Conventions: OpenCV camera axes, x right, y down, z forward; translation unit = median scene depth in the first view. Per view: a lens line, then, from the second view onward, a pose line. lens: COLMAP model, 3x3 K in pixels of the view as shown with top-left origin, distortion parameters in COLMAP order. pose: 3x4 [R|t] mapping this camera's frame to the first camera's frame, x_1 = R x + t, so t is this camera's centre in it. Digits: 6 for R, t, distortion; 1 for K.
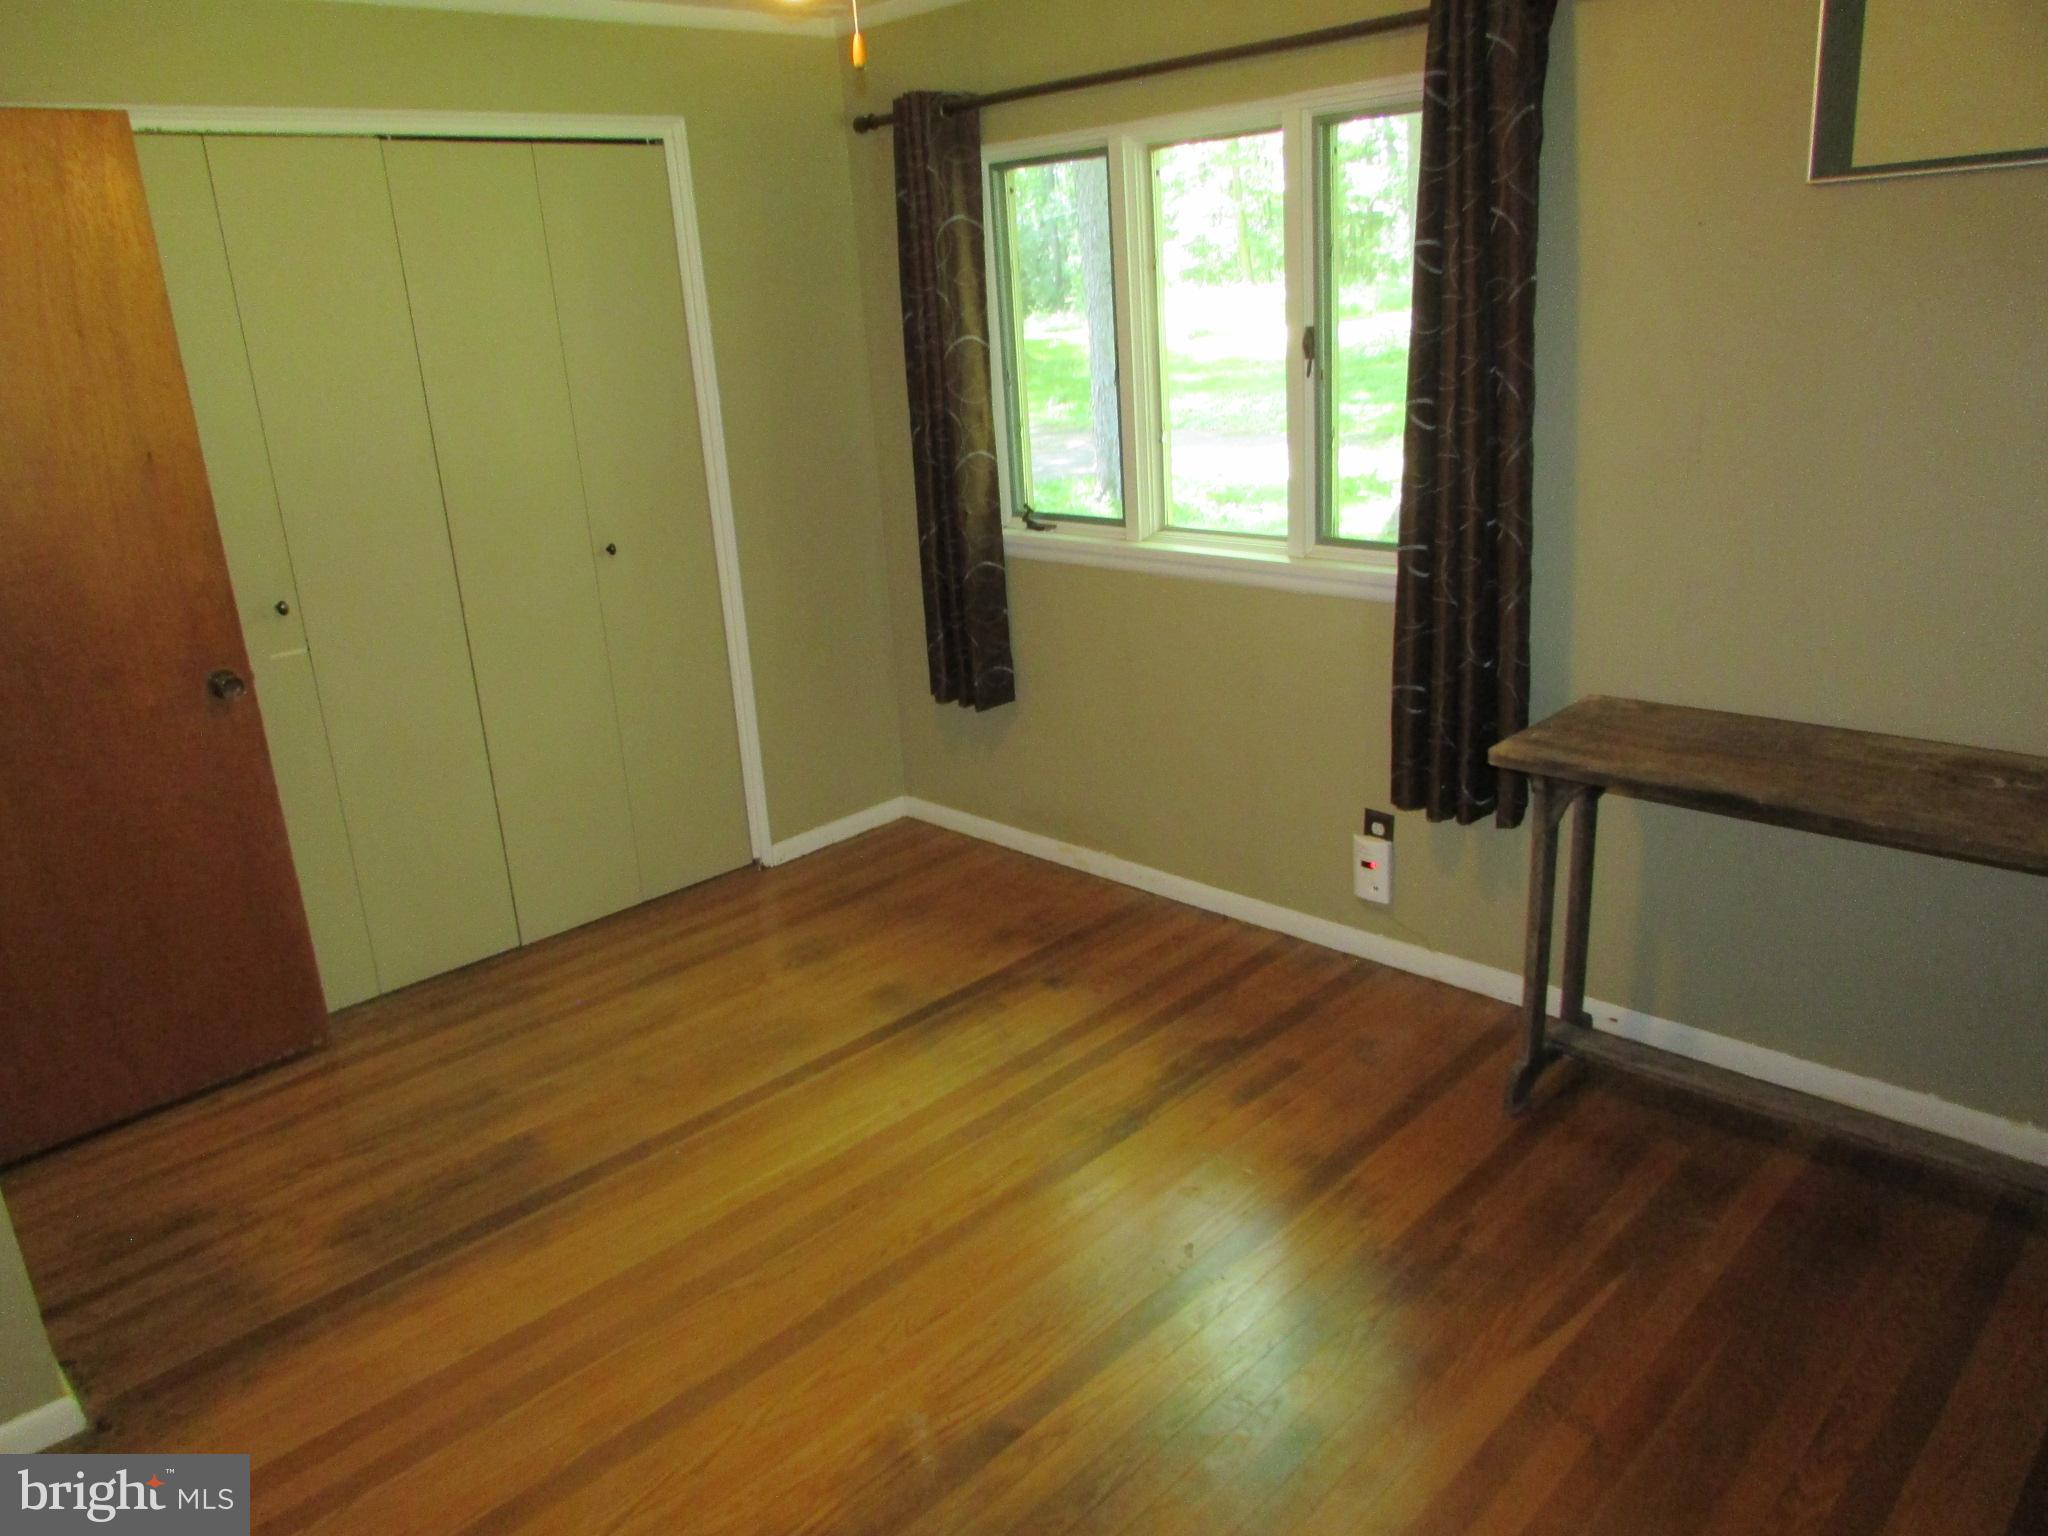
lens RADIAL K [[1463.4, 0, 1001.5], [0, 1463.4, 748.5], [0, 0, 1]] dist [-0.026155, 0.004131]
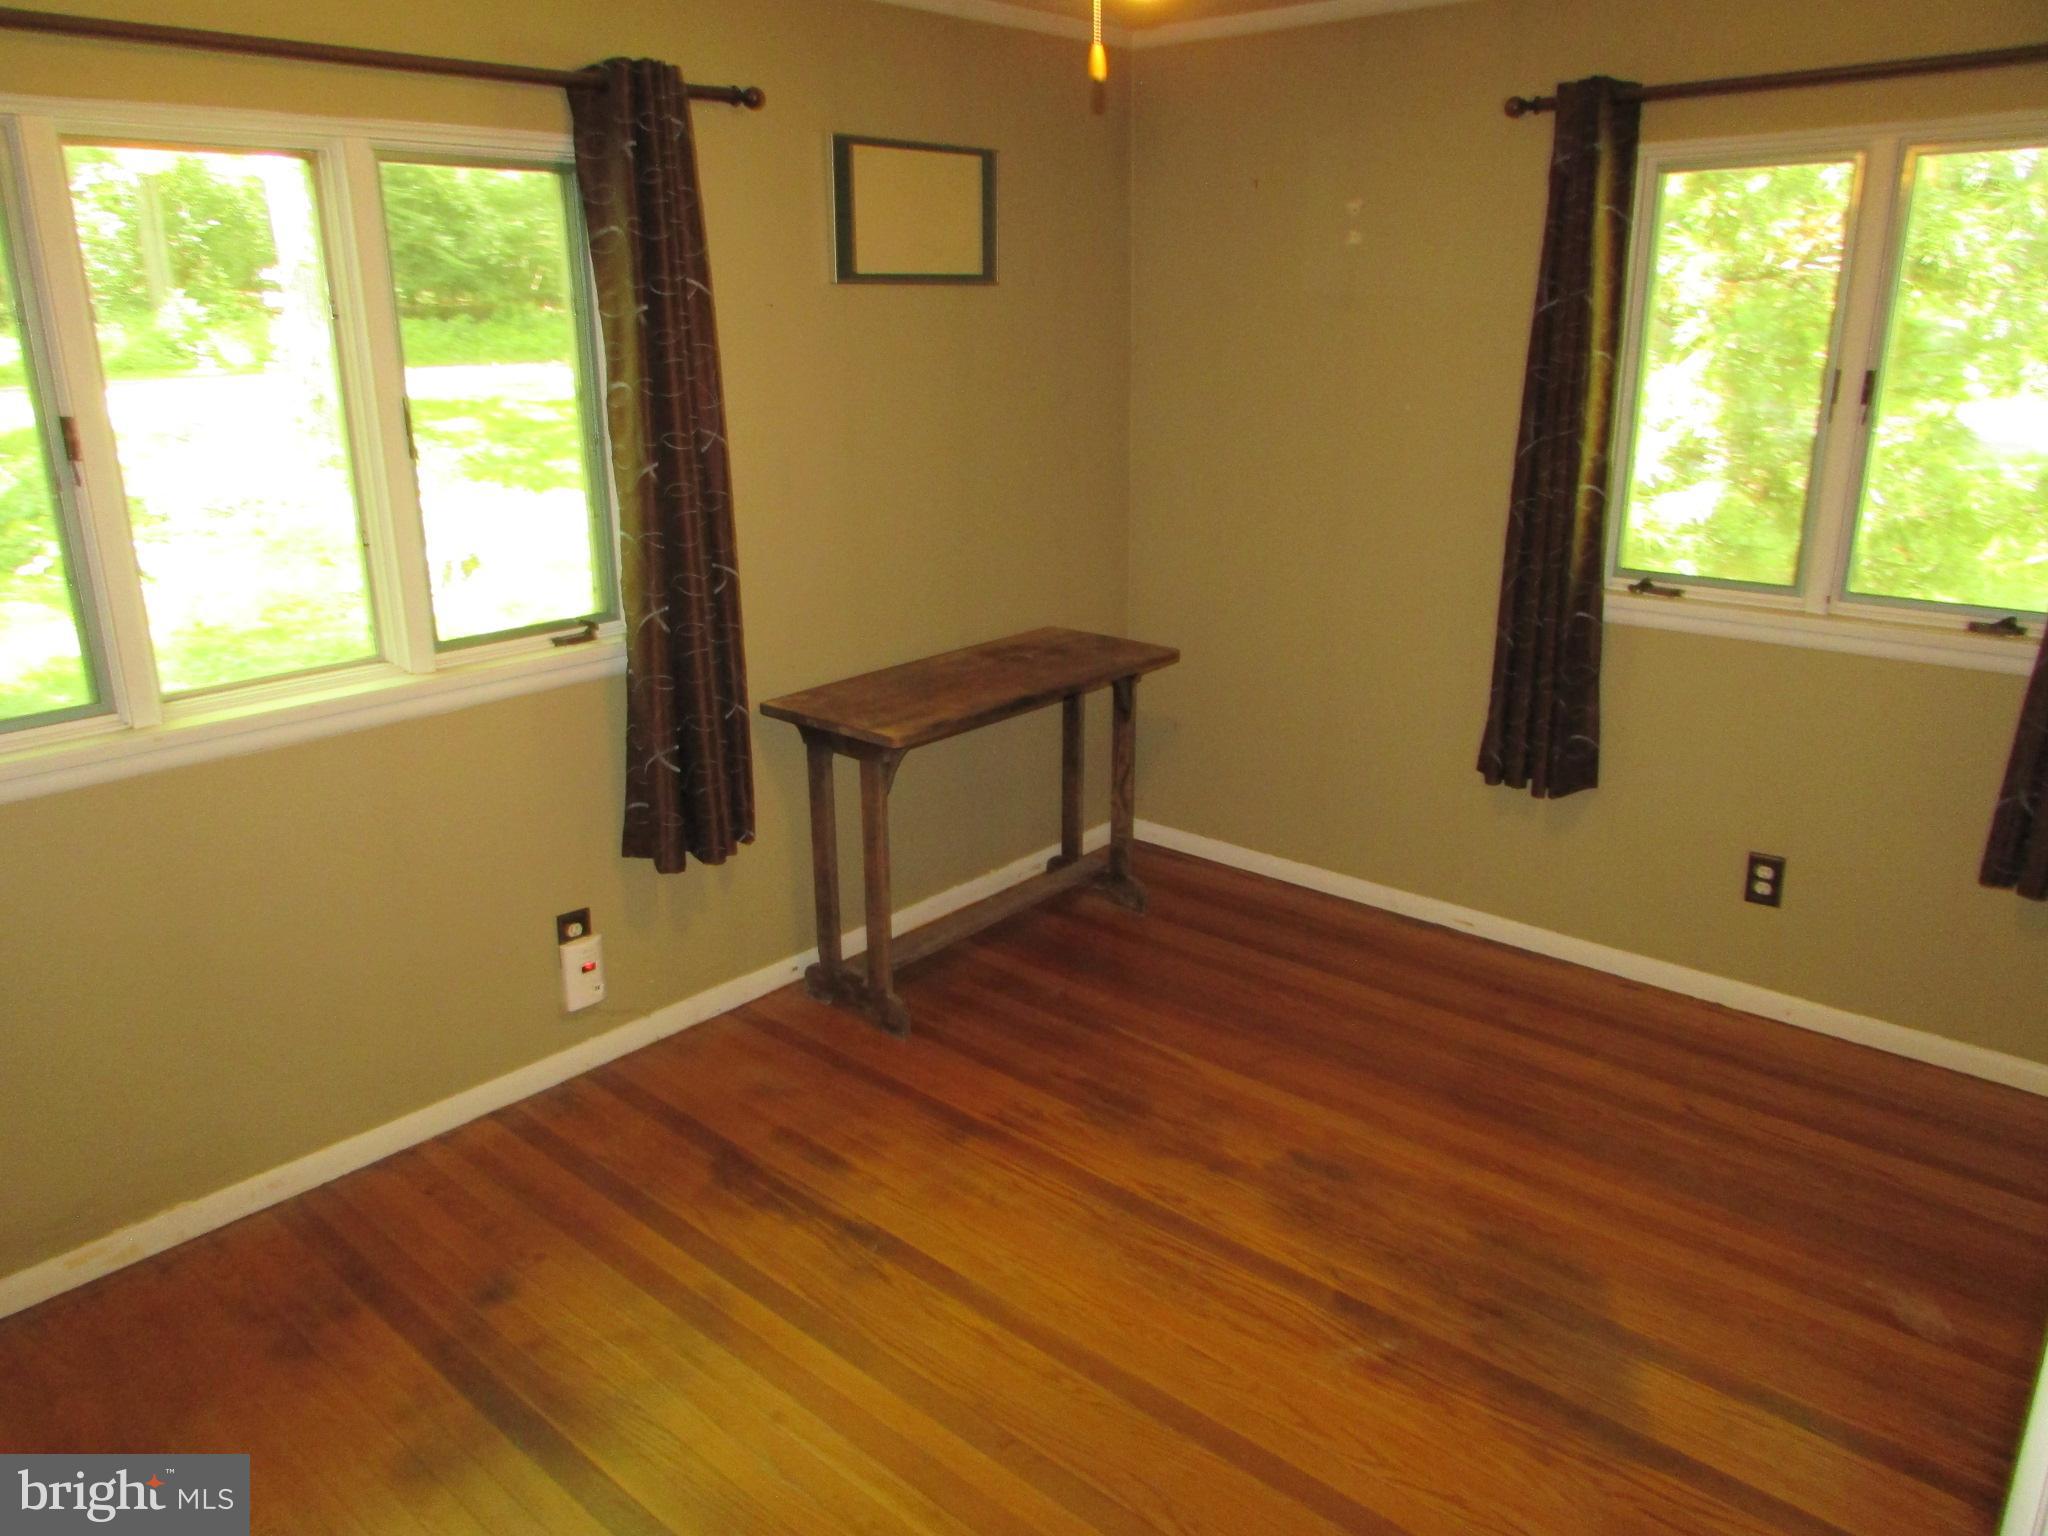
lens RADIAL K [[1463.4, 0, 991.2], [0, 1463.4, 751.8], [0, 0, 1]] dist [-0.026155, 0.004131]
pose [[-0.060753, -0.227614, 0.971854, -0.696374], [0.308029, 0.921856, 0.235159, -0.203772], [-0.949435, 0.313646, 0.014107, 0.764021]]
